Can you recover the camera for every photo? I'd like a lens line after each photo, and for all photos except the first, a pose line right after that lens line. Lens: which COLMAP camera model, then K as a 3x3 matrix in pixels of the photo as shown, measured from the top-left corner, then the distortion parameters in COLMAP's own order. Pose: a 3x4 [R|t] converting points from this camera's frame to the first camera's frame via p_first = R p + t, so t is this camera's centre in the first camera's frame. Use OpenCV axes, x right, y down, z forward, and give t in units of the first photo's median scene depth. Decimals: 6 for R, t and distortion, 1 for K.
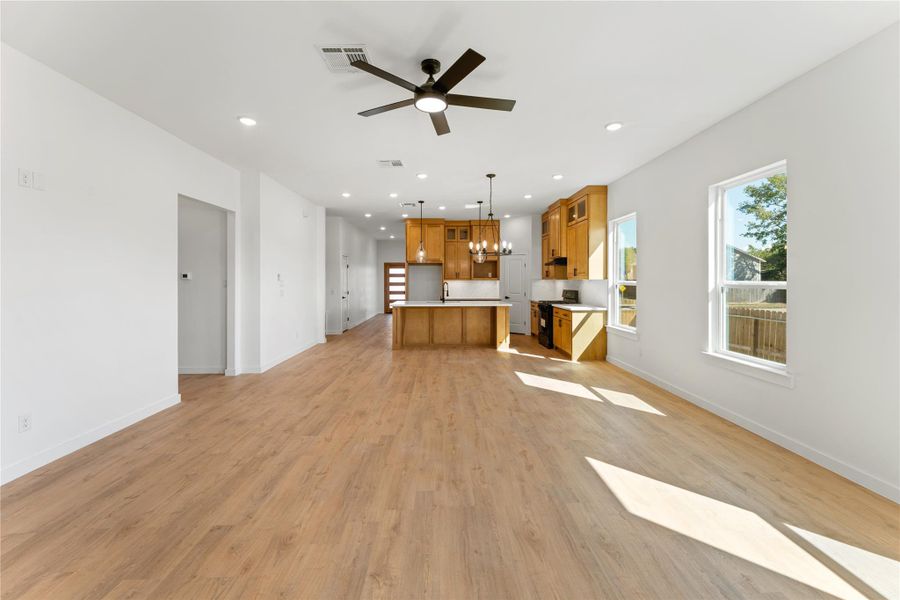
lens RADIAL K [[366.5, 0, 458.2], [0, 366.5, 269.9], [0, 0, 1]] dist [-0.001793, -0.000133]
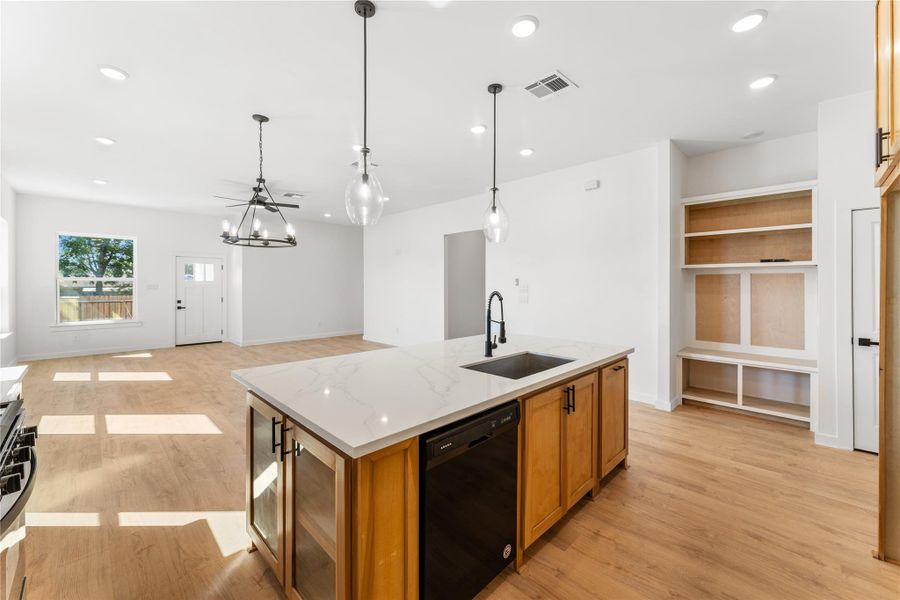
lens RADIAL K [[366.5, 0, 451.6], [0, 366.5, 285.1], [0, 0, 1]] dist [-0.001793, -0.000133]
pose [[-0.740604, -0.001516, -0.671940, 0.244564], [0.015169, 0.999705, -0.018975, 0.040392], [0.671770, -0.024246, -0.740363, 1.514530]]
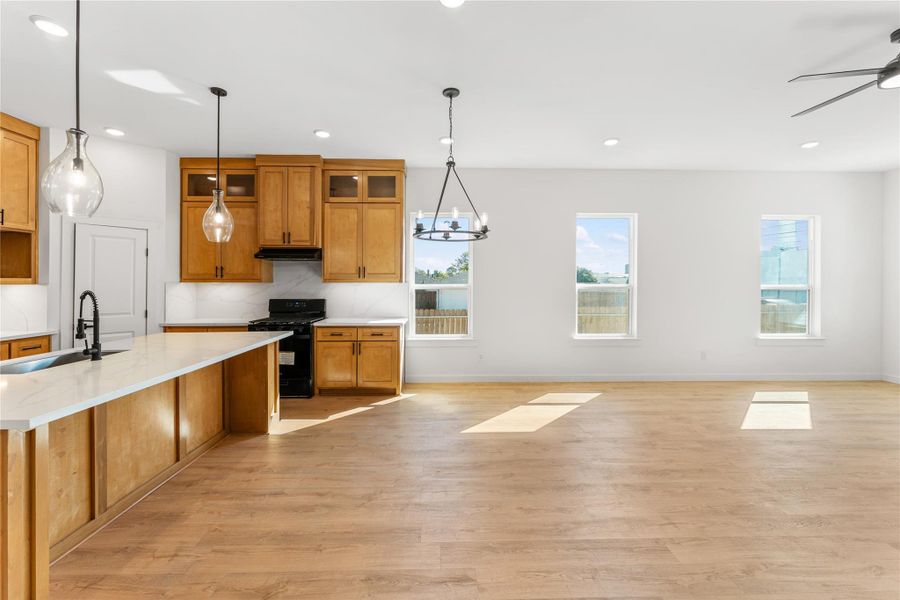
lens RADIAL K [[370.9, 0, 449.6], [0, 370.9, 280.6], [0, 0, 1]] dist [-0.004783, 0.000846]
pose [[0.023361, 0.005415, 0.999712, -0.414505], [-0.026493, 0.999638, -0.004796, 0.022509], [-0.999376, -0.026373, 0.023496, 0.887147]]
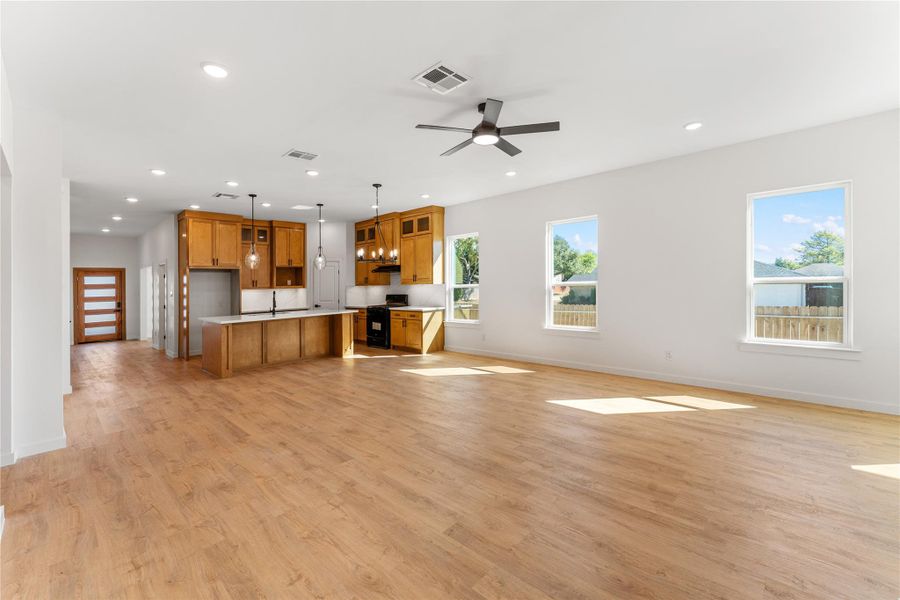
lens RADIAL K [[370.9, 0, 462.0], [0, 370.9, 272.3], [0, 0, 1]] dist [-0.004783, 0.000846]
pose [[0.704821, 0.003180, 0.709378, -0.434894], [0.006953, 0.999911, -0.011391, 0.002219], [-0.709352, 0.012961, 0.704736, 0.080679]]
